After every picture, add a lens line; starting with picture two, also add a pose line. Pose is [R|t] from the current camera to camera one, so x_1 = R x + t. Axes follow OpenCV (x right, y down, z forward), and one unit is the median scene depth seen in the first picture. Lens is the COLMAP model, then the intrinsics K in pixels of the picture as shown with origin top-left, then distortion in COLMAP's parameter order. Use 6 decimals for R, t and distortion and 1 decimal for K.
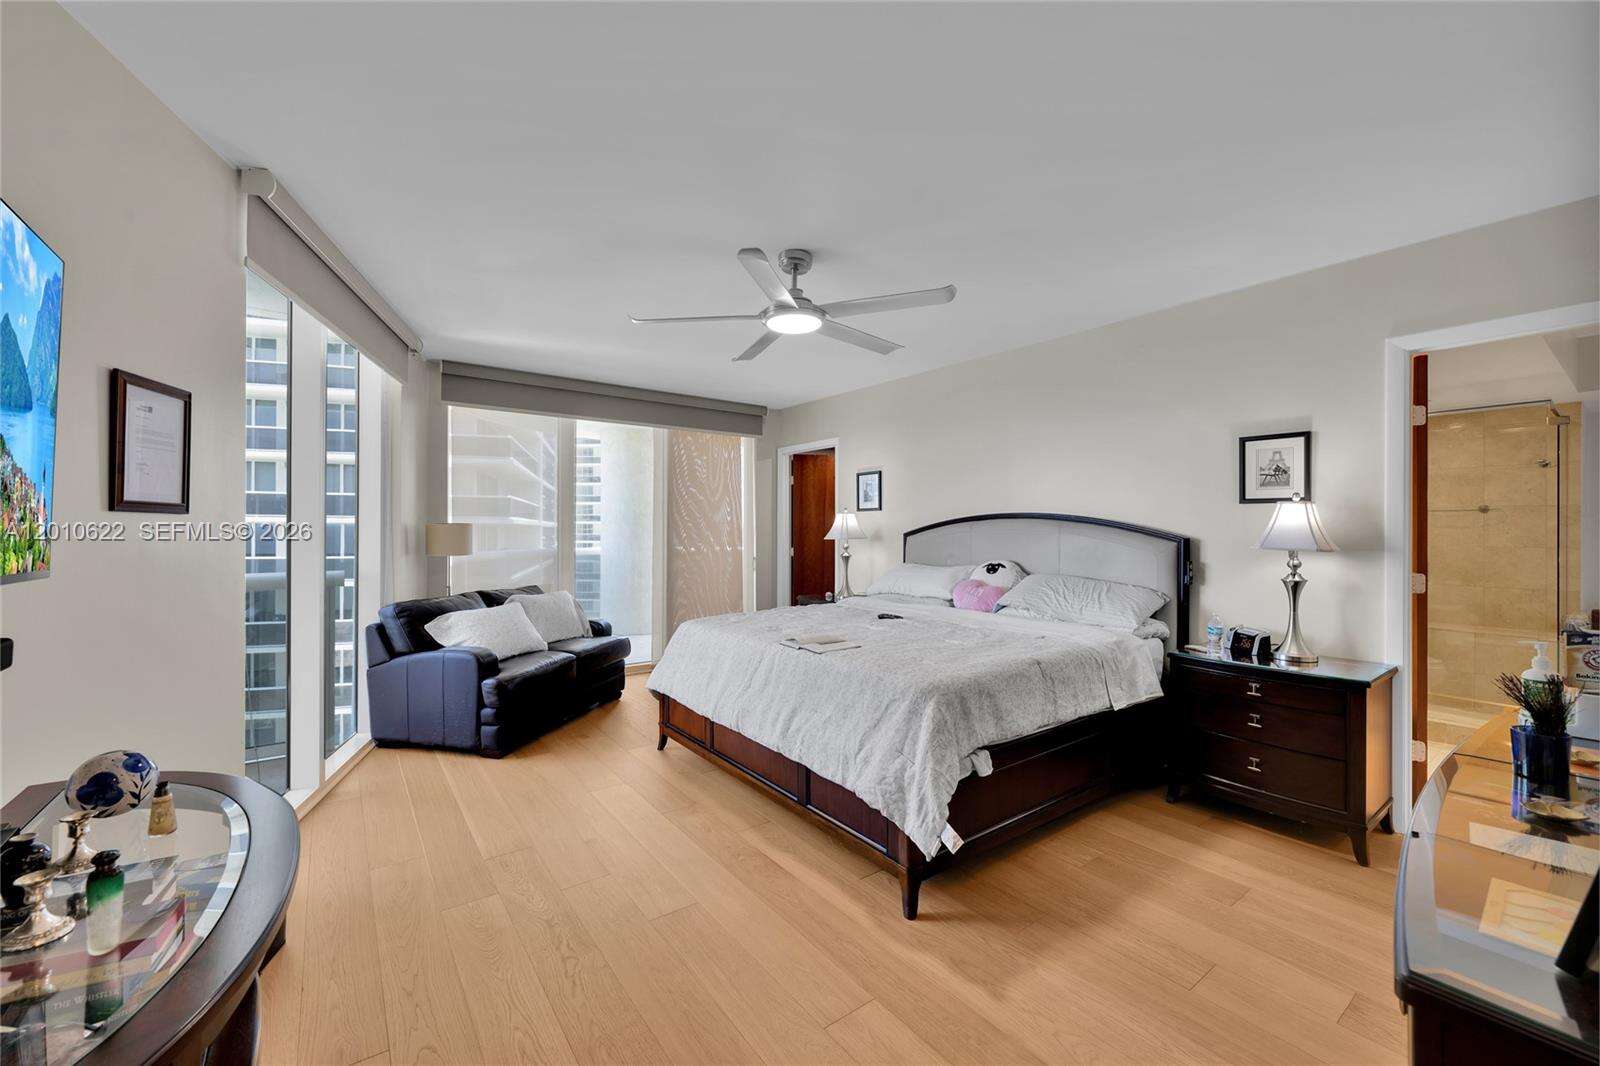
lens RADIAL K [[662.0, 0, 803.8], [0, 662.0, 526.1], [0, 0, 1]] dist [0.017511, -0.000472]
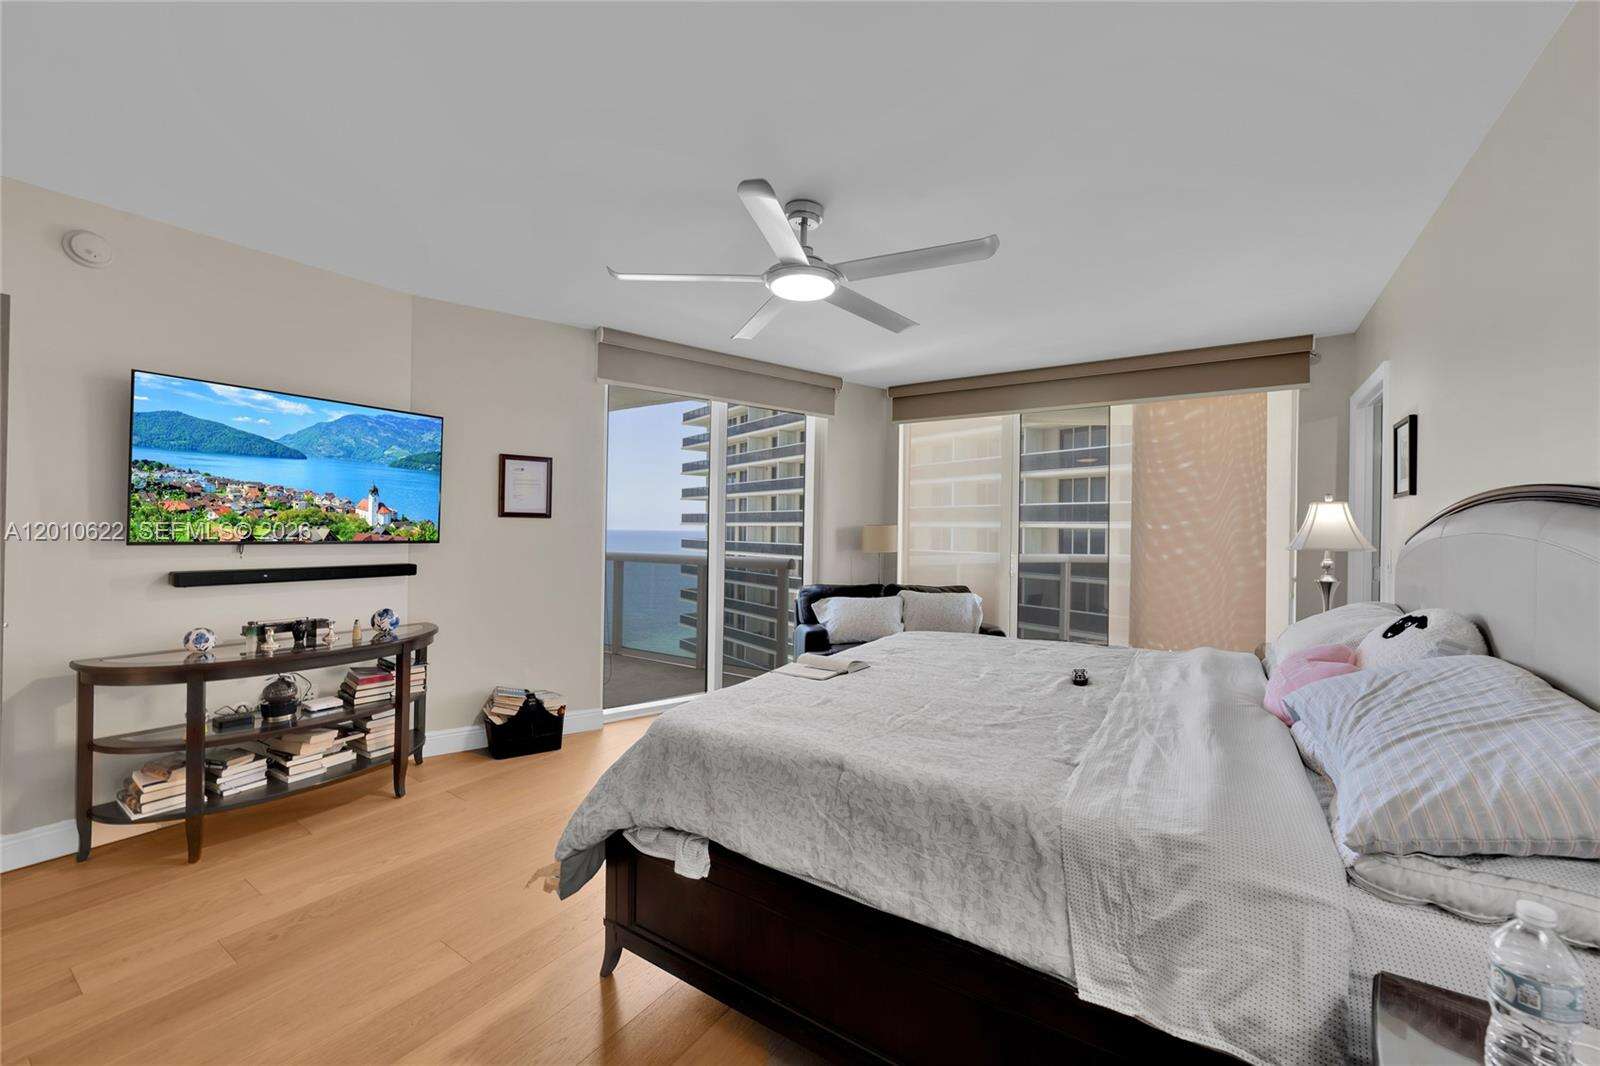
lens RADIAL K [[654.6, 0, 794.4], [0, 654.6, 555.1], [0, 0, 1]] dist [0.000381, -0.000023]
pose [[0.292216, 0.031399, -0.955837, 0.755675], [-0.007304, 0.999505, 0.030601, 0.017226], [0.956324, -0.001961, 0.292301, 0.726651]]
